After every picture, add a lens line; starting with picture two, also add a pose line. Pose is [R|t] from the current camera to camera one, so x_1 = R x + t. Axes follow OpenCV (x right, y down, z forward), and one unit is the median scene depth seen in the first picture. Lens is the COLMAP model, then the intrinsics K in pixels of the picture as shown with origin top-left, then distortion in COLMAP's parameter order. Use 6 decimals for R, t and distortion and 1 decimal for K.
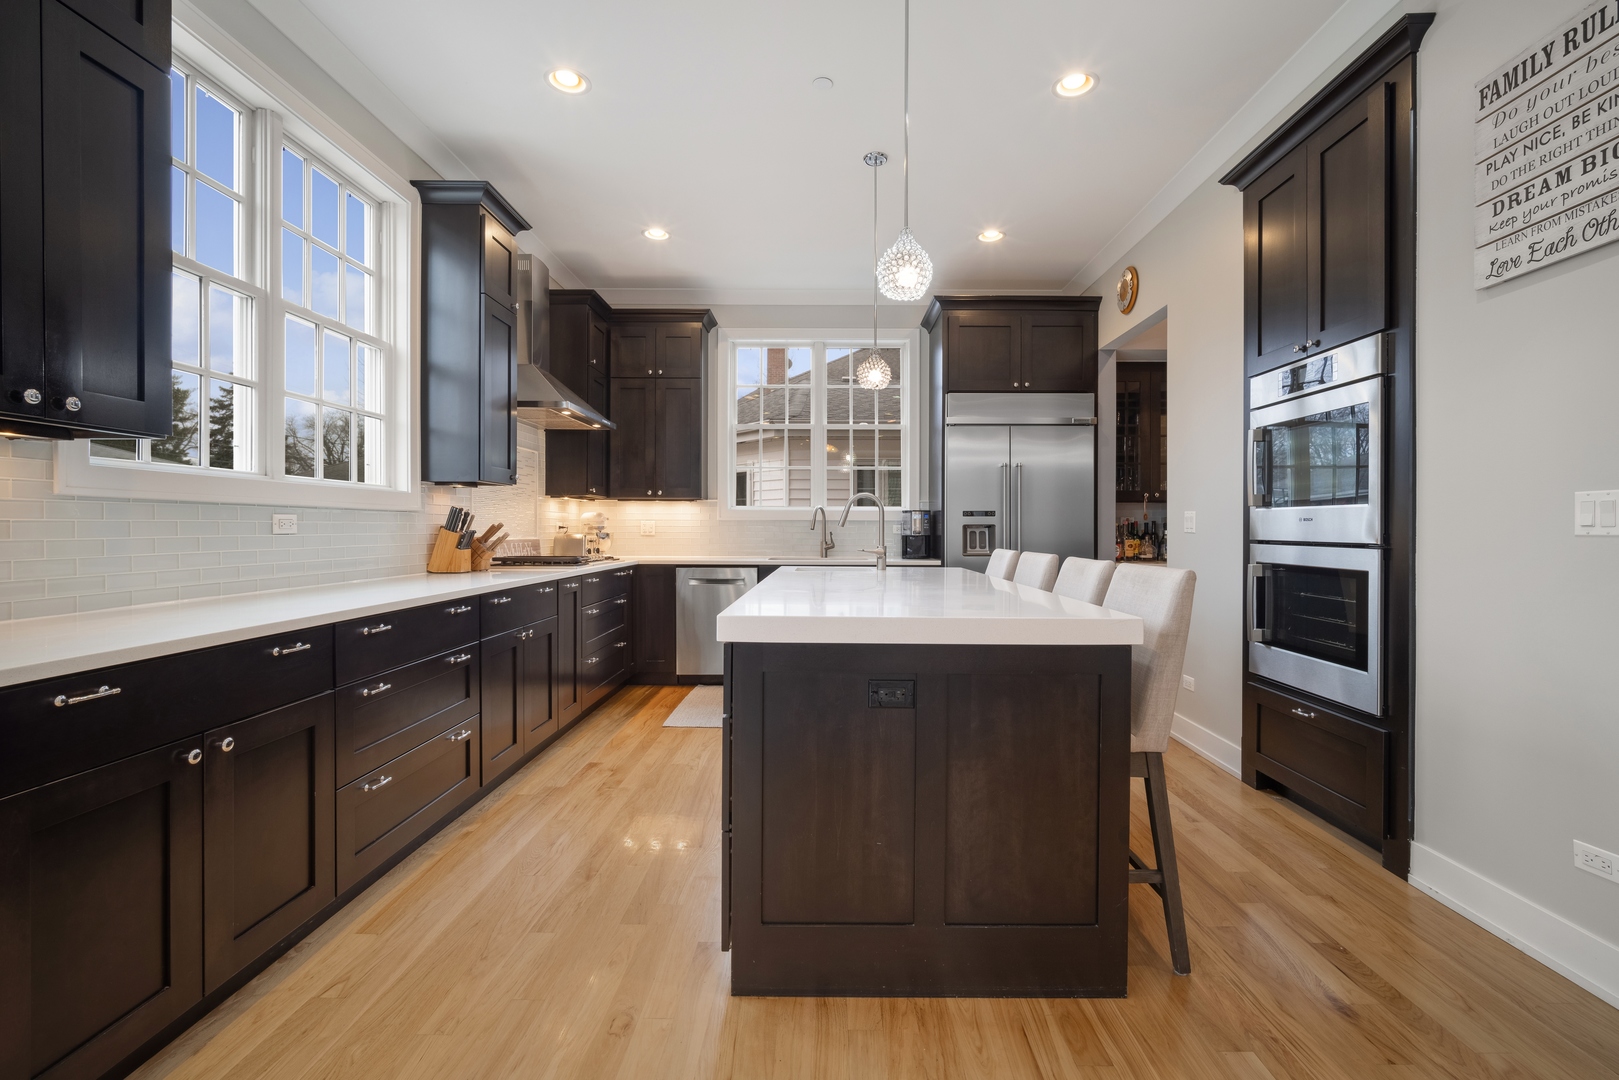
lens RADIAL K [[703.2, 0, 806.5], [0, 703.2, 533.1], [0, 0, 1]] dist [-0.010330, 0.004220]
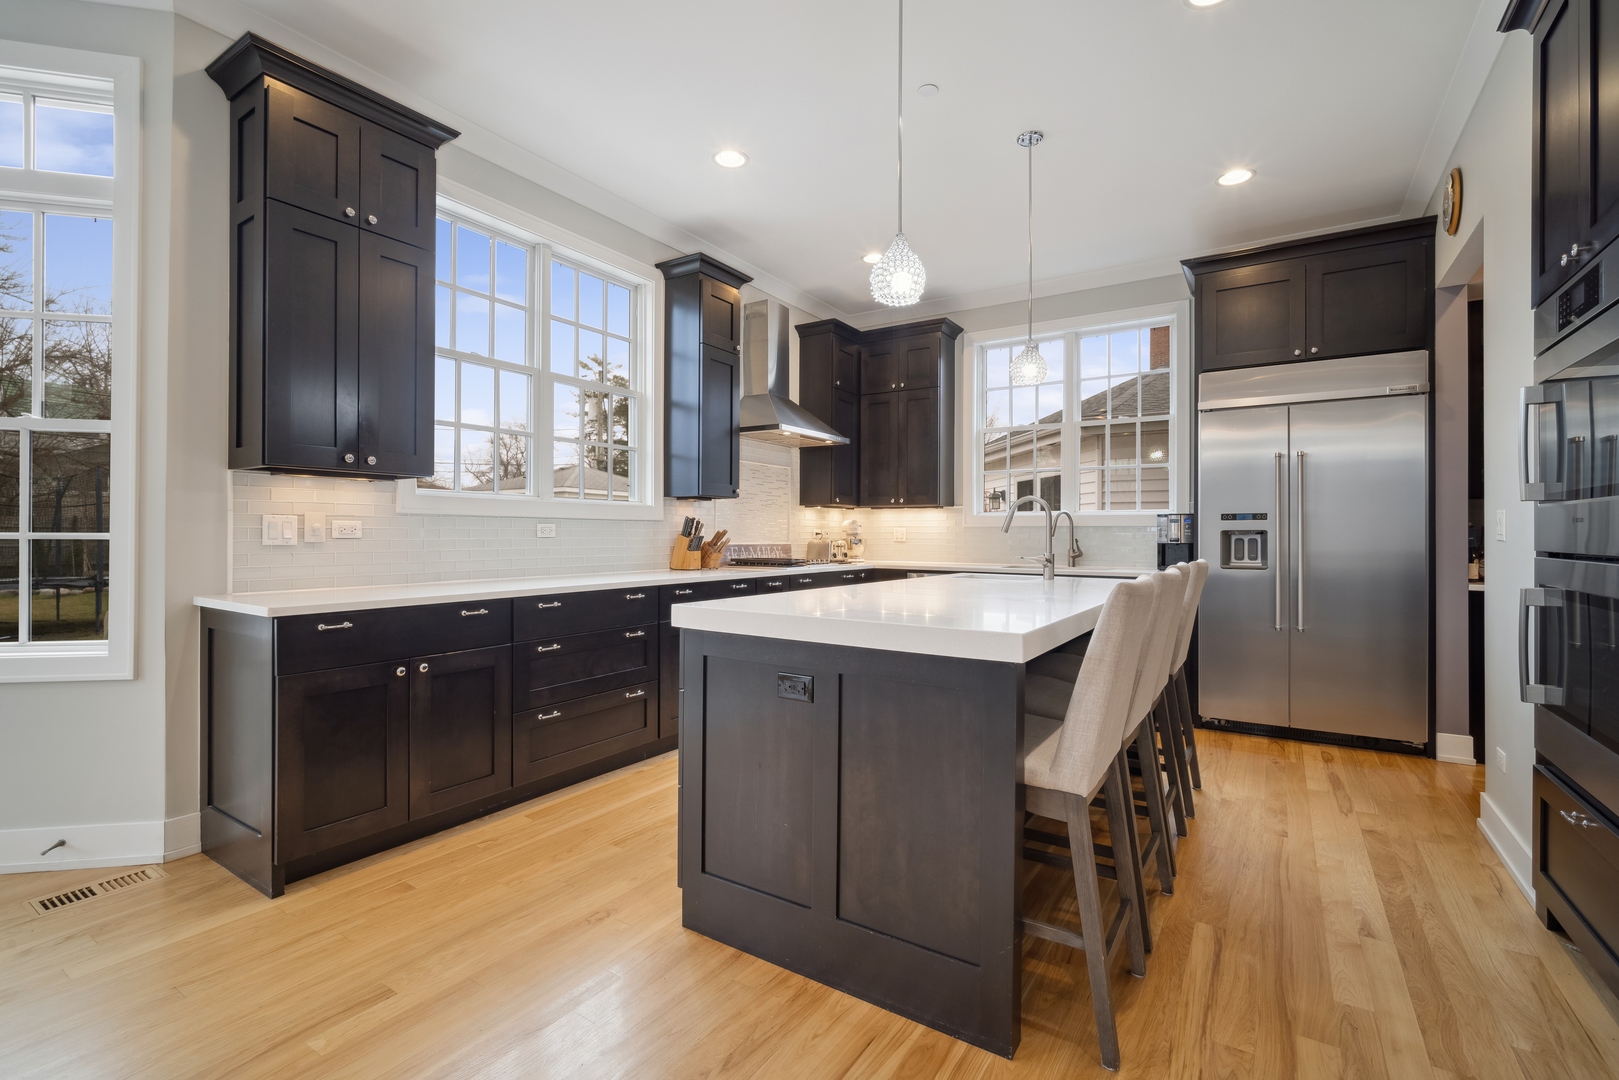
lens RADIAL K [[703.2, 0, 797.4], [0, 703.2, 540.2], [0, 0, 1]] dist [-0.010330, 0.004220]
pose [[0.843037, 0.006293, -0.537819, 0.331434], [-0.005865, 0.999980, 0.002508, 0.000330], [0.537824, 0.001040, 0.843056, 0.047402]]
